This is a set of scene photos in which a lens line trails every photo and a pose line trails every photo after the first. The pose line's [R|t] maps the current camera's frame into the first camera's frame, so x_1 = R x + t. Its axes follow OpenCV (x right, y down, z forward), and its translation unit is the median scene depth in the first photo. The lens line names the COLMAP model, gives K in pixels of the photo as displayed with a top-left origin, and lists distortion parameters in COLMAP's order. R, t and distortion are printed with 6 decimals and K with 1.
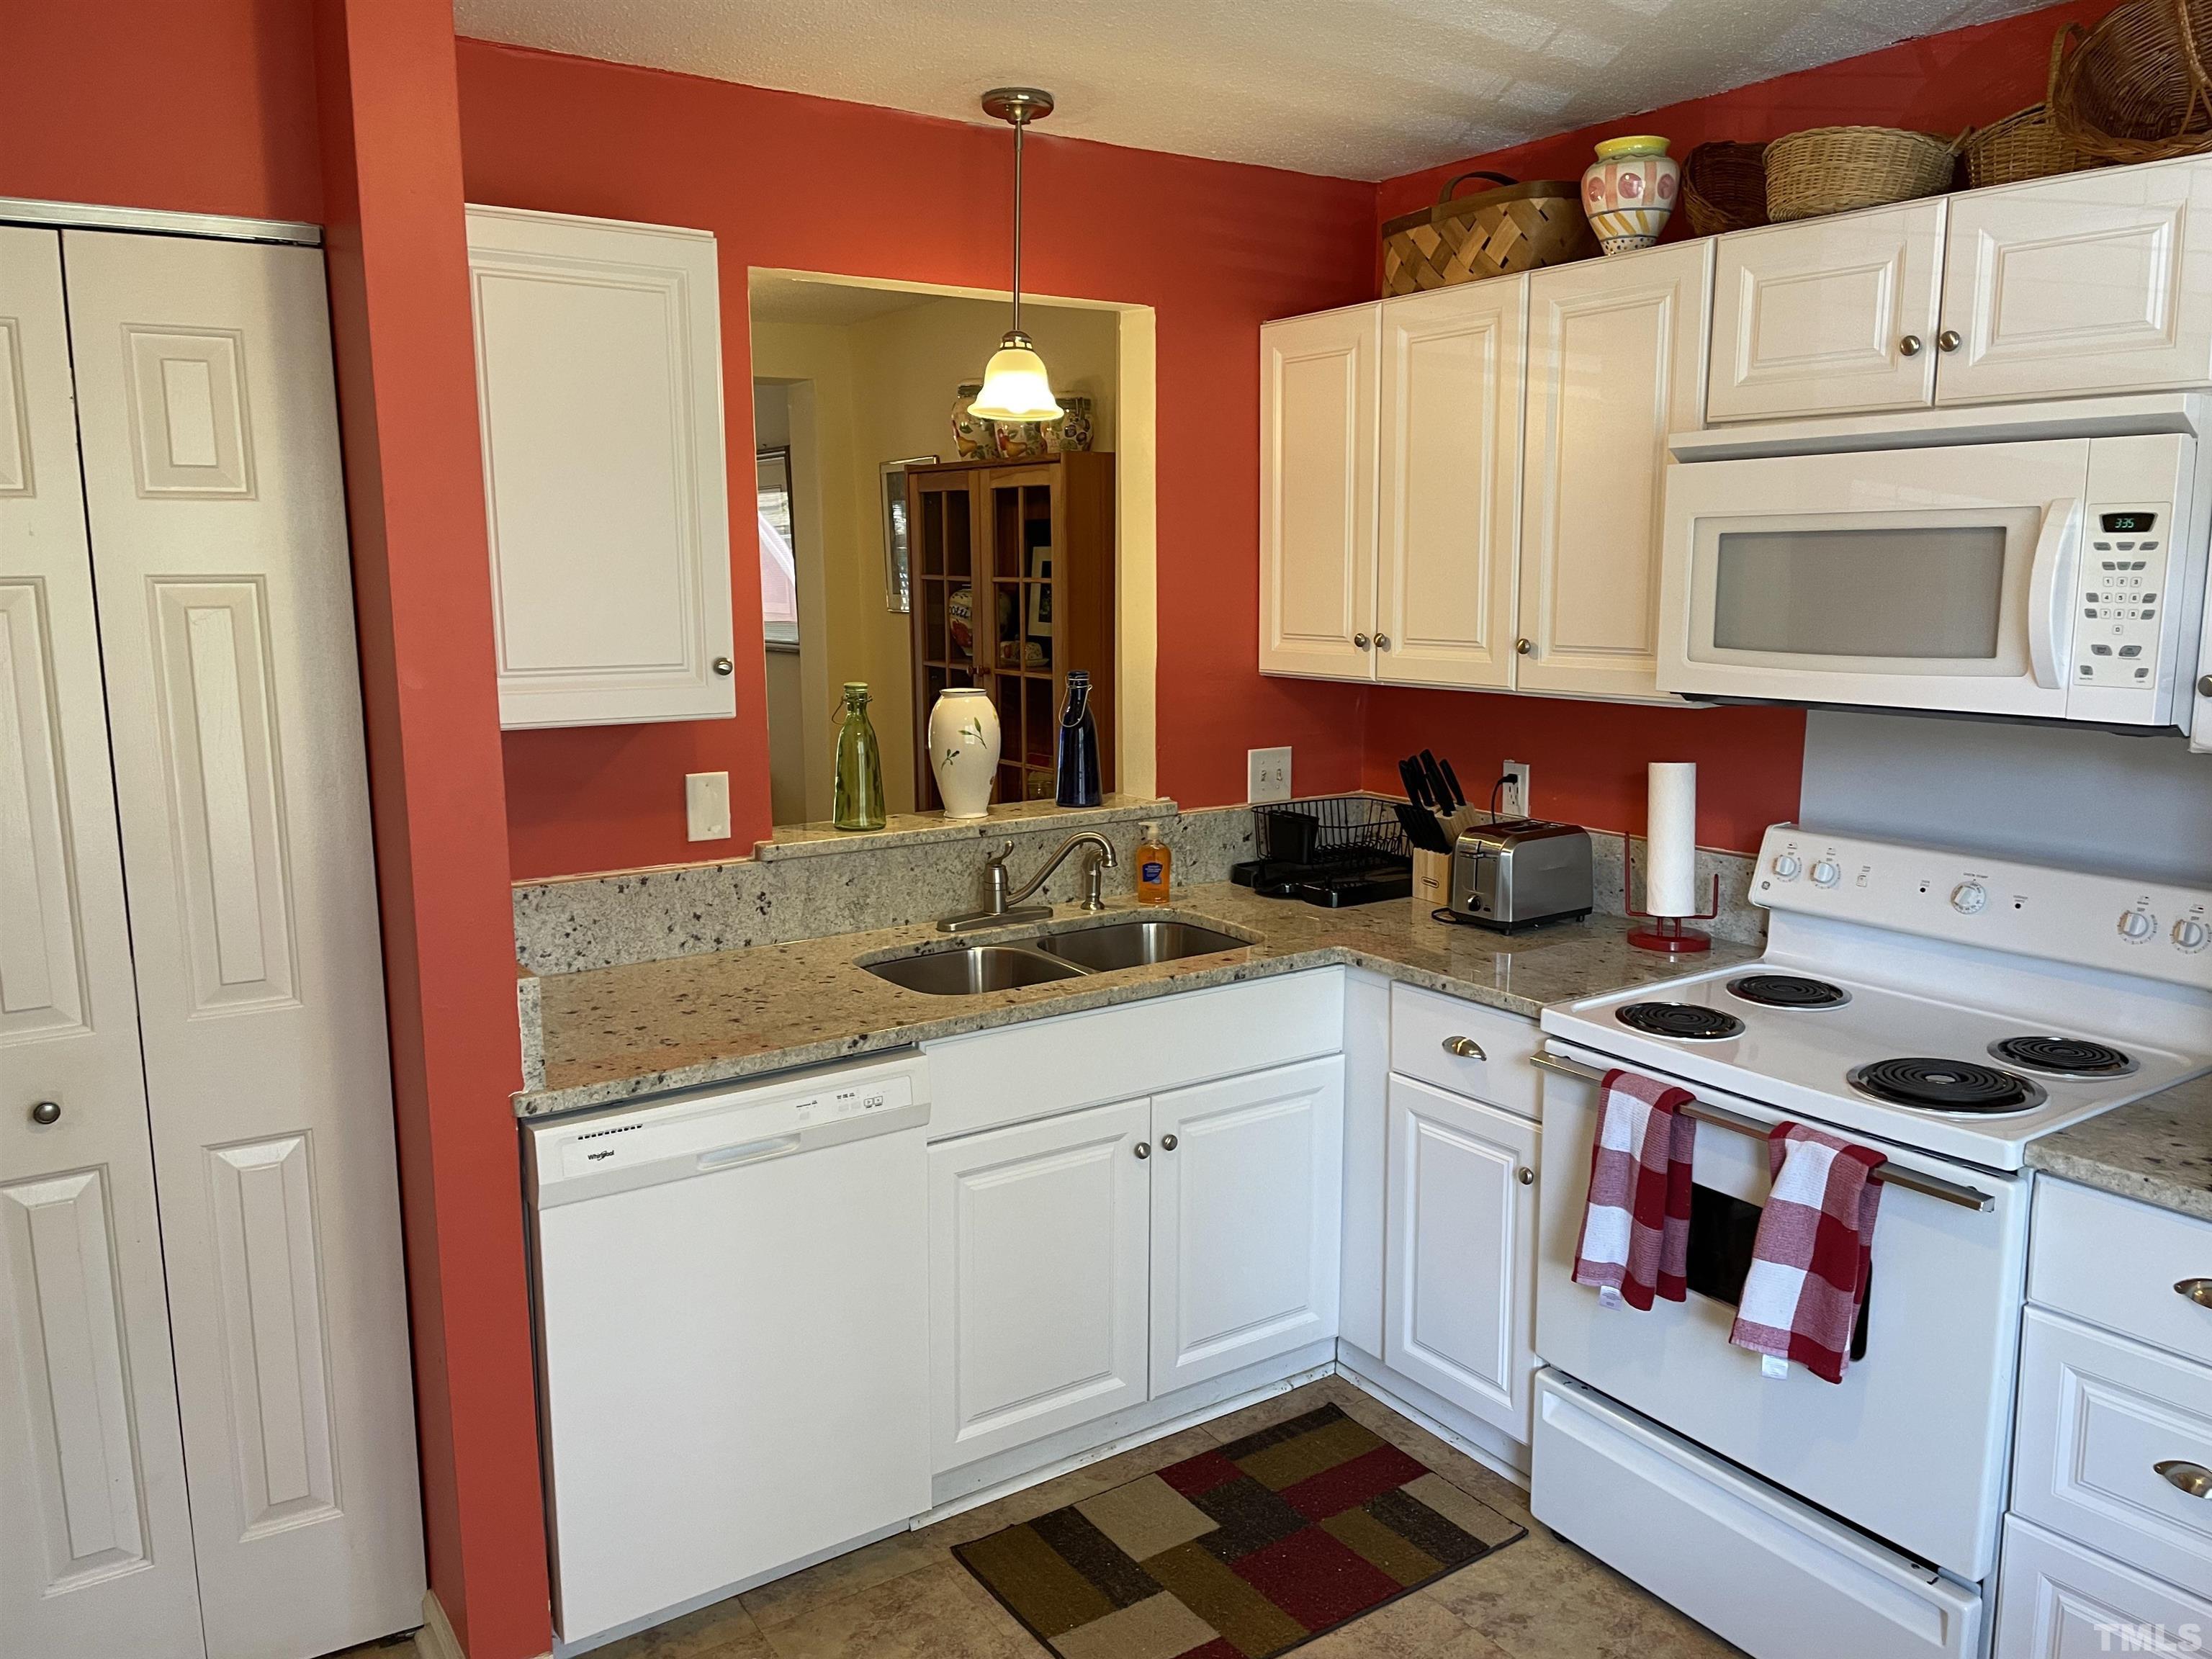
lens RADIAL K [[1661.5, 0, 1135.0], [0, 1661.5, 820.8], [0, 0, 1]] dist [0.102224, -0.152423]
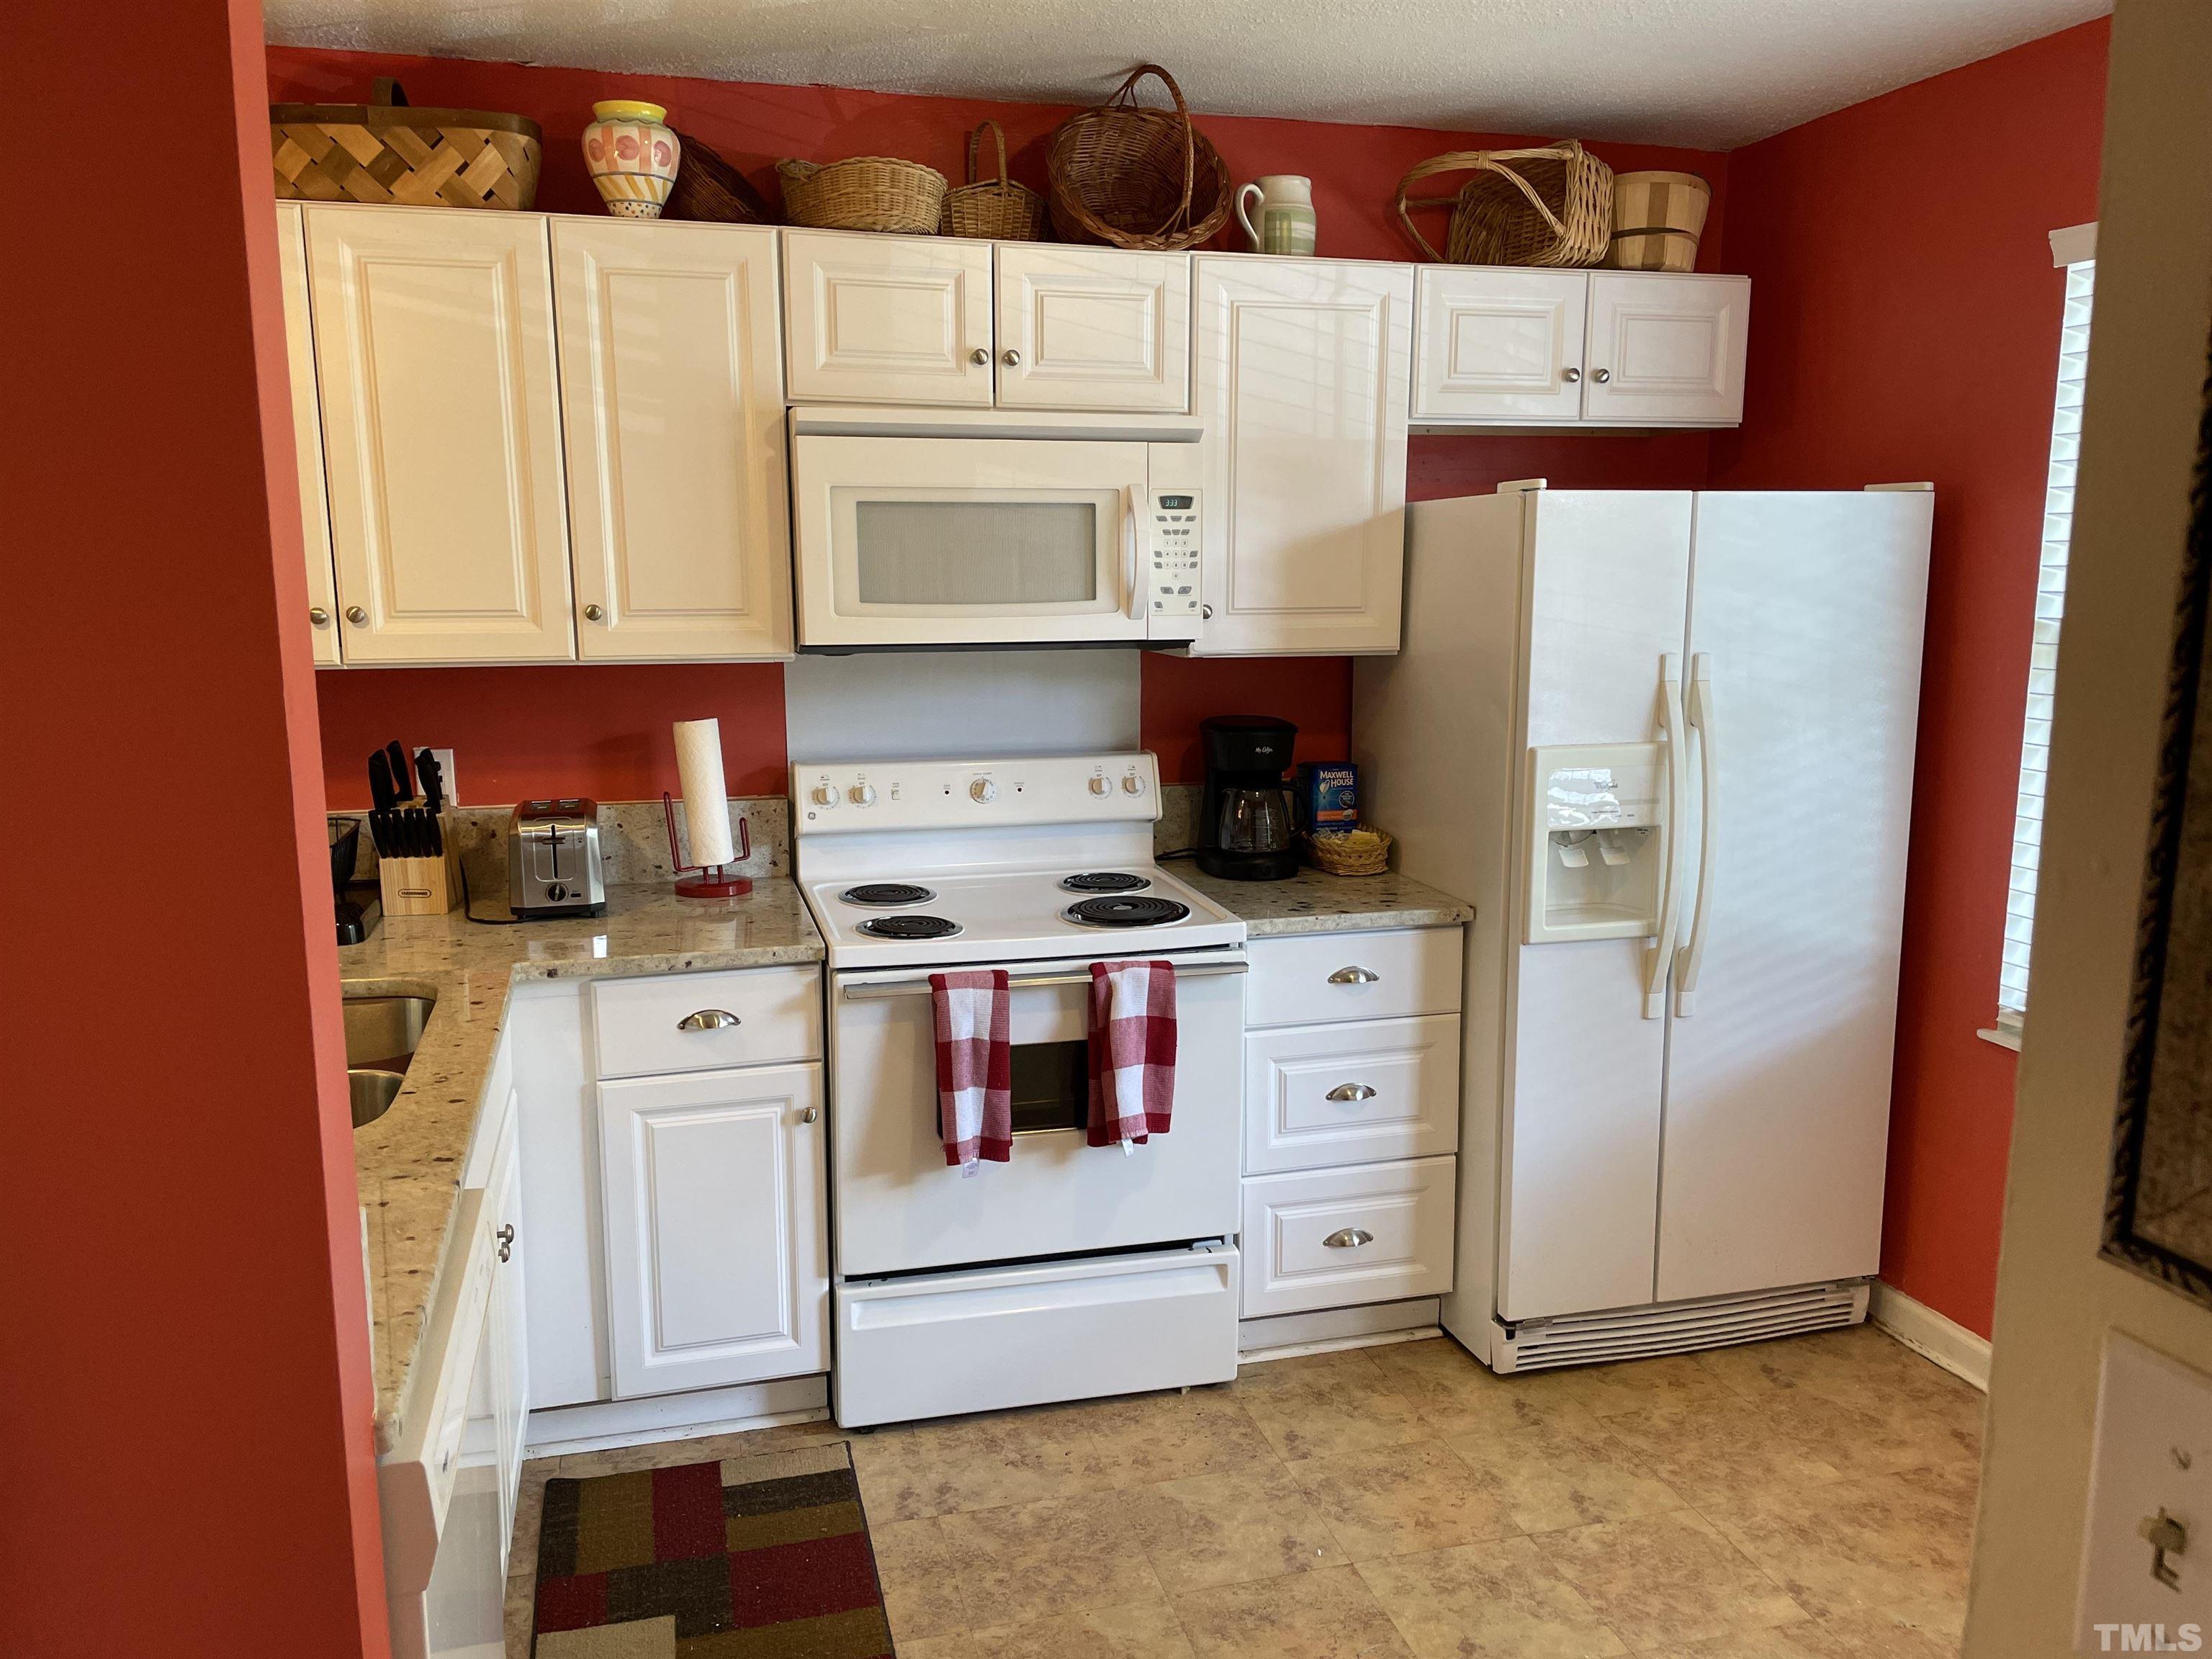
lens RADIAL K [[1690.4, 0, 1106.0], [0, 1690.4, 829.5], [0, 0, 1]] dist [0.104333, -0.155862]
pose [[0.331253, -0.149704, 0.931590, -0.681433], [0.144433, 0.983742, 0.106728, -0.050004], [-0.932422, 0.099198, 0.347490, 0.455592]]
